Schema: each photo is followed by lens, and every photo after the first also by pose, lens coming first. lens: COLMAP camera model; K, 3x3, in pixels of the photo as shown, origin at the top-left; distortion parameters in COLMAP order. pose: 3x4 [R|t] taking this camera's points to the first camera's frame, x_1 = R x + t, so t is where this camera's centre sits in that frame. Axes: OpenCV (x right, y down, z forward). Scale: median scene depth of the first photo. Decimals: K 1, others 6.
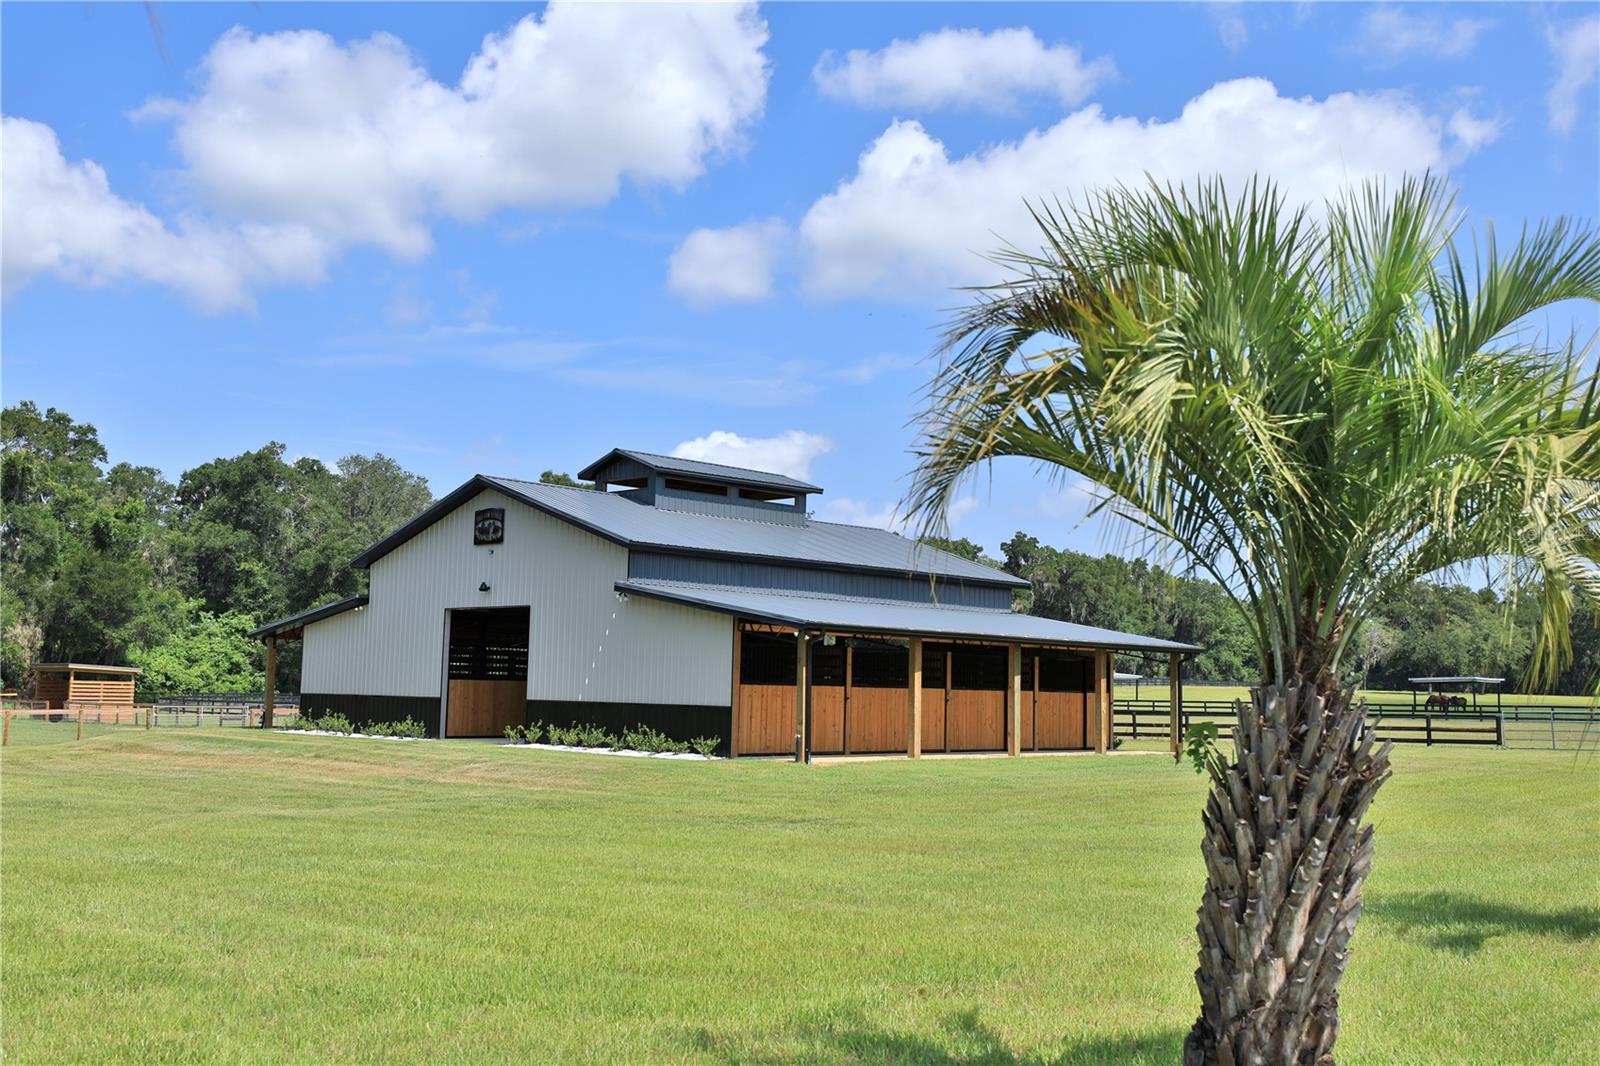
lens RADIAL K [[1607.3, 0, 794.9], [0, 1607.3, 527.0], [0, 0, 1]] dist [0.041759, 0.021511]
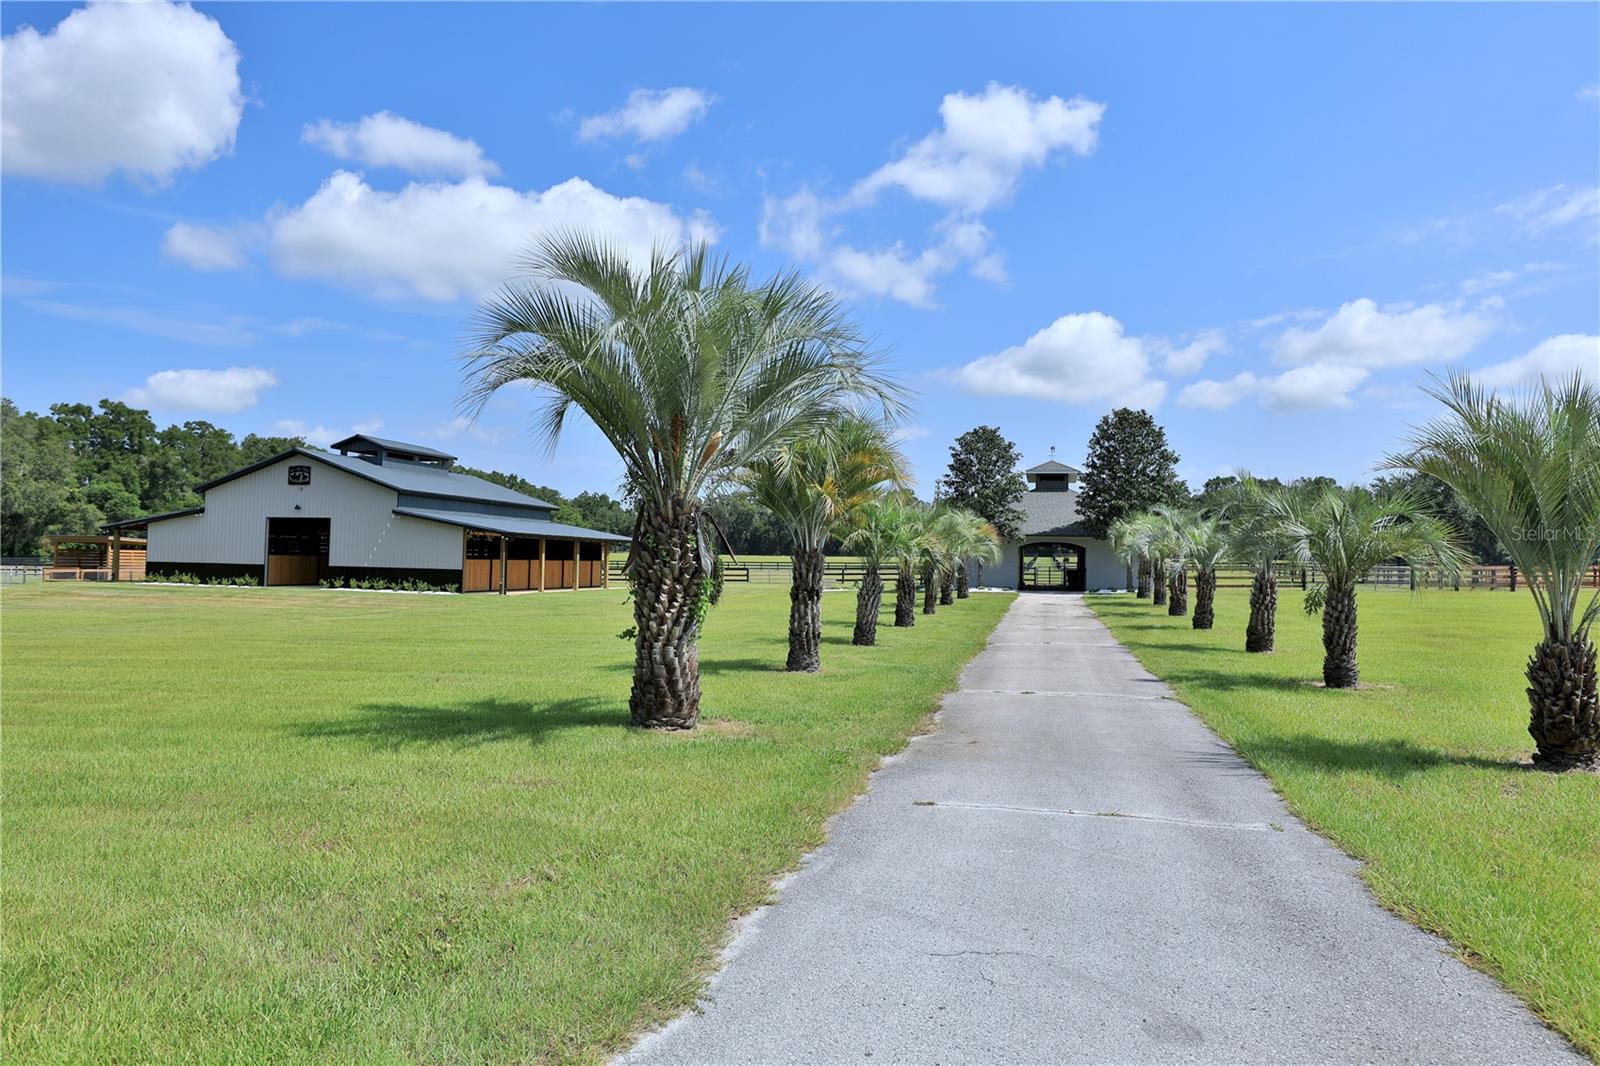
lens RADIAL K [[995.8, 0, 798.0], [0, 995.8, 542.5], [0, 0, 1]] dist [-0.003933, -0.000544]
pose [[0.872506, 0.006491, 0.488561, -0.230520], [-0.051621, 0.995540, 0.078960, -0.040789], [-0.485870, -0.094113, 0.868950, -0.288252]]
